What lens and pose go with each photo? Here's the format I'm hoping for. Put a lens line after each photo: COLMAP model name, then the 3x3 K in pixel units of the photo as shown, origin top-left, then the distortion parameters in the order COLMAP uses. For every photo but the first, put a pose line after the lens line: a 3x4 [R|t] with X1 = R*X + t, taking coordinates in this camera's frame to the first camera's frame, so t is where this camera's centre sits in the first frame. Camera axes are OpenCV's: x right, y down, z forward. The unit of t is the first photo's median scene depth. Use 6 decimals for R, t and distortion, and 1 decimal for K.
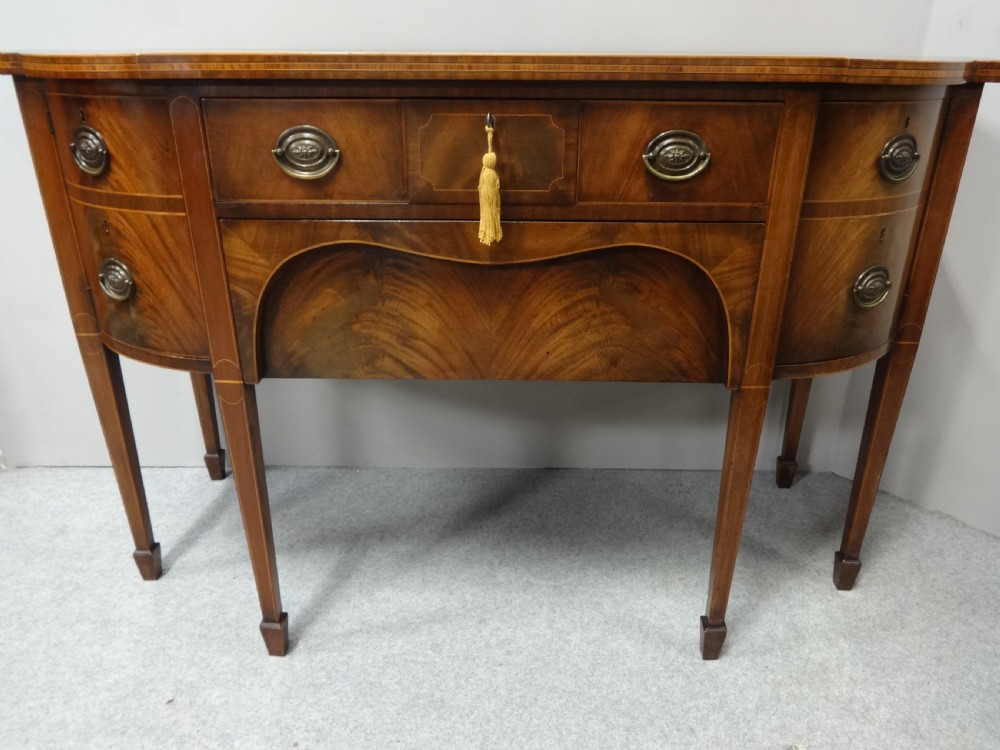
lens RADIAL K [[748.4, 0, 499.4], [0, 748.4, 380.3], [0, 0, 1]] dist [0.003924, -0.007060]
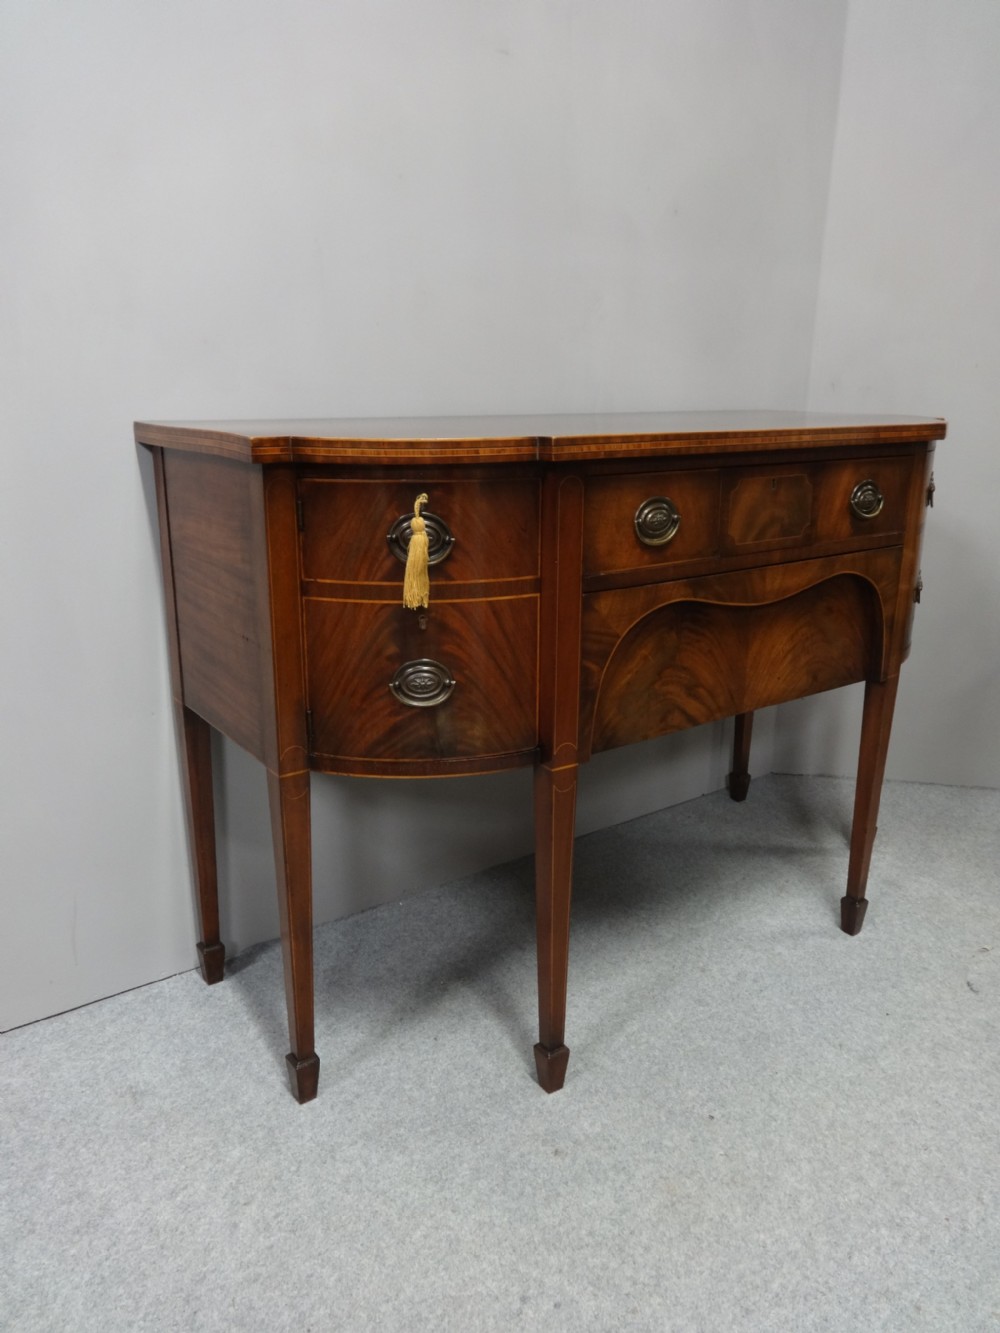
lens RADIAL K [[998.3, 0, 511.2], [0, 998.3, 662.6], [0, 0, 1]] dist [-0.000864, -0.005561]
pose [[0.797162, -0.162457, 0.581498, -1.176383], [0.242858, 0.968048, -0.062478, -0.061789], [-0.552768, 0.191027, 0.811145, -0.003138]]
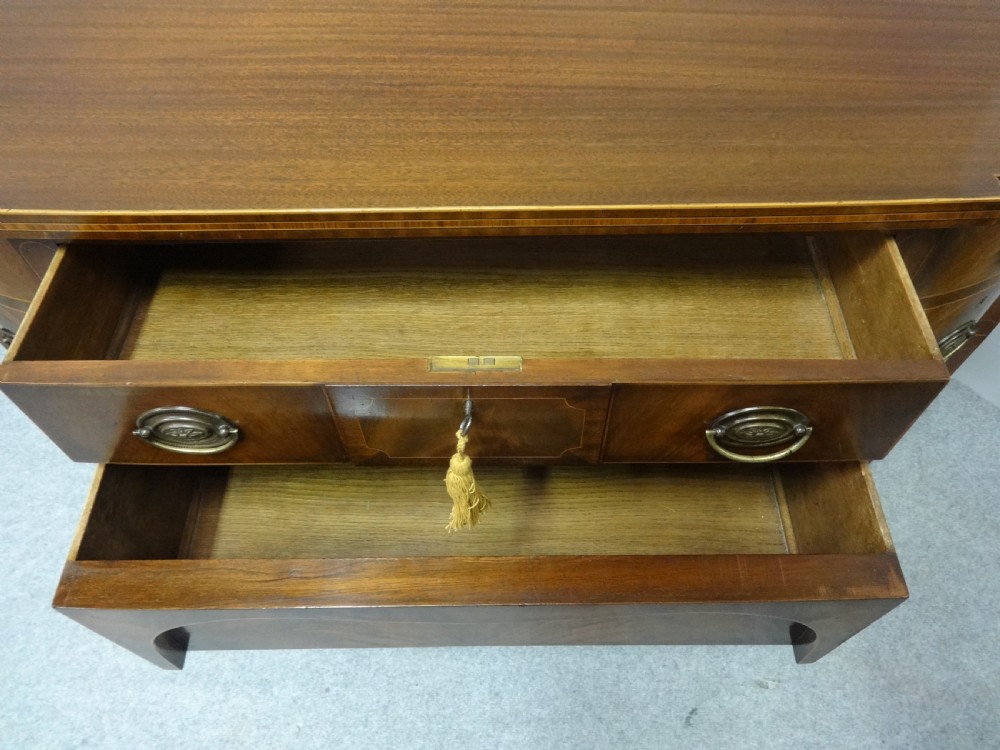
lens RADIAL K [[746.1, 0, 501.2], [0, 746.1, 383.1], [0, 0, 1]] dist [0.003825, -0.001949]
pose [[0.999712, -0.023062, -0.006586, 0.011877], [0.023108, 0.852720, 0.521857, -0.525048], [-0.006419, -0.521859, 0.853008, 0.286088]]
